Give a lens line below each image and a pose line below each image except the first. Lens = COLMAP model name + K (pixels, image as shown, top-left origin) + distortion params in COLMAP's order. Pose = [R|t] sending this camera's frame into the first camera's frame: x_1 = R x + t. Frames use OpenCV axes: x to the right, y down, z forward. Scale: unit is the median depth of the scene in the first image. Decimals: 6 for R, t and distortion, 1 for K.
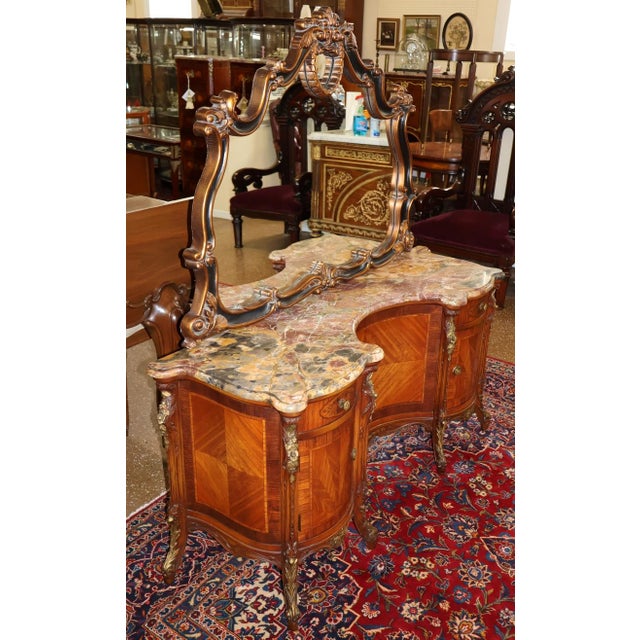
lens RADIAL K [[628.6, 0, 317.0], [0, 628.6, 297.4], [0, 0, 1]] dist [0.007320, 0.000000]
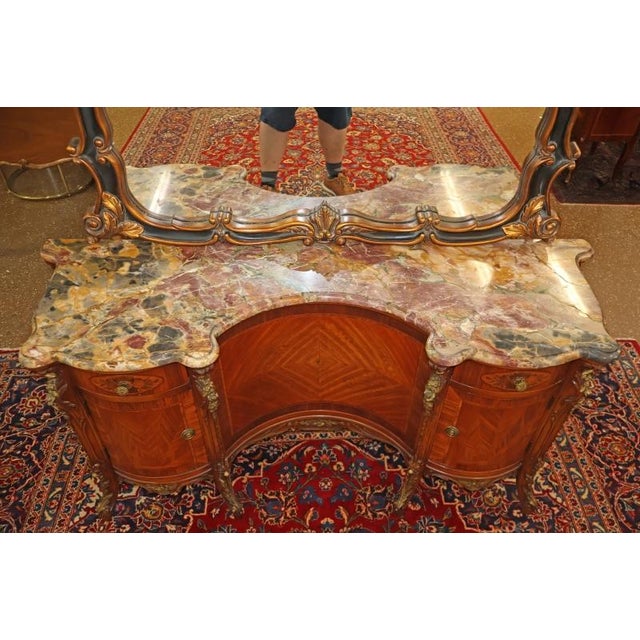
lens RADIAL K [[531.4, 0, 322.8], [0, 531.4, 320.3], [0, 0, 1]] dist [-0.010144, 0.013424]
pose [[0.630198, 0.528902, -0.568431, 0.504975], [-0.285495, 0.838665, 0.463826, -0.274617], [0.722041, -0.130018, 0.679523, 0.649540]]
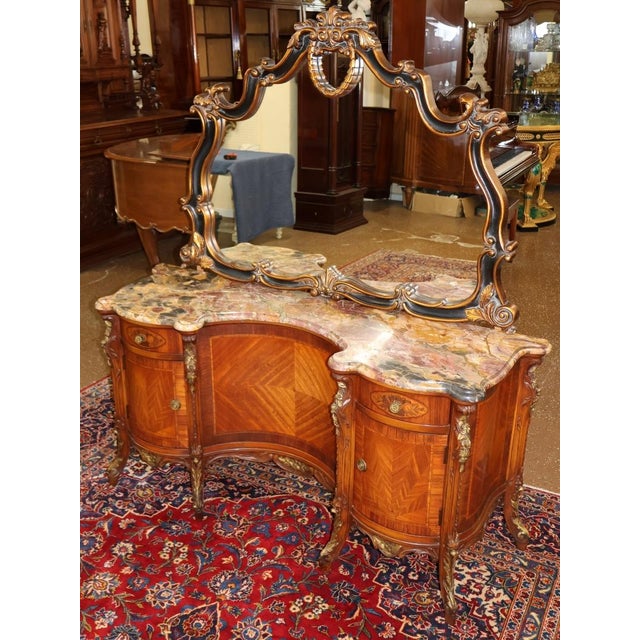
lens RADIAL K [[680.7, 0, 316.6], [0, 680.7, 287.6], [0, 0, 1]] dist [0.005859, 0.000000]
pose [[0.145214, 0.314861, -0.937964, 1.155031], [-0.362043, 0.899174, 0.245788, -0.324935], [0.920781, 0.303891, 0.244566, 0.863189]]
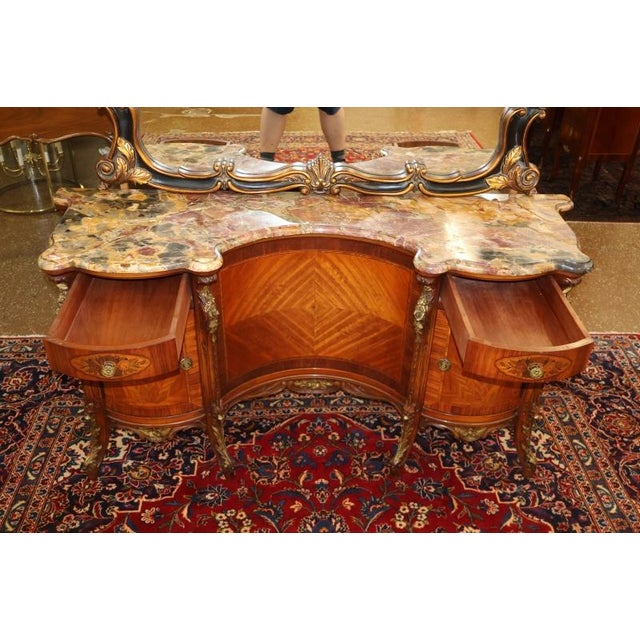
lens RADIAL K [[628.6, 0, 321.3], [0, 628.6, 319.7], [0, 0, 1]] dist [0.007320, 0.000000]
pose [[0.632899, 0.424552, -0.647452, 0.722486], [-0.292586, 0.905388, 0.307677, -0.136144], [0.716821, -0.005293, 0.697237, 0.511601]]
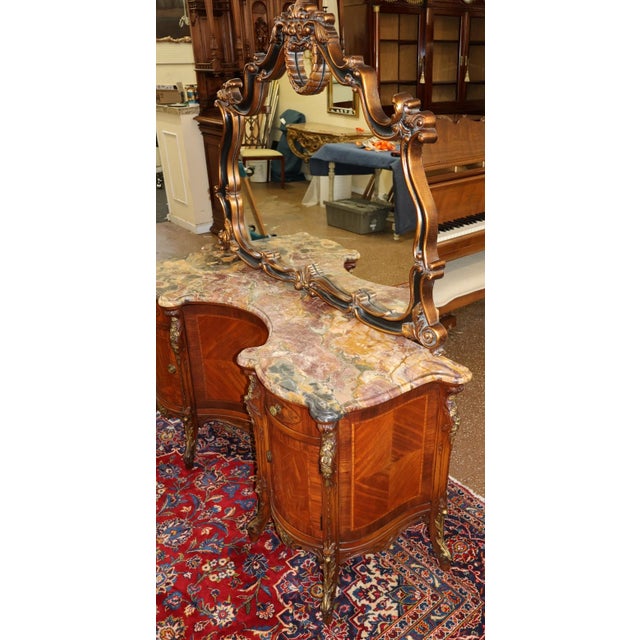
lens RADIAL K [[569.6, 0, 372.6], [0, 569.6, 321.2], [0, 0, 1]] dist [0.003393, 0.012230]
pose [[-0.184660, 0.398590, -0.898347, 0.979363], [-0.371690, 0.817852, 0.439278, -0.488947], [0.909806, 0.415023, -0.002872, 1.323364]]
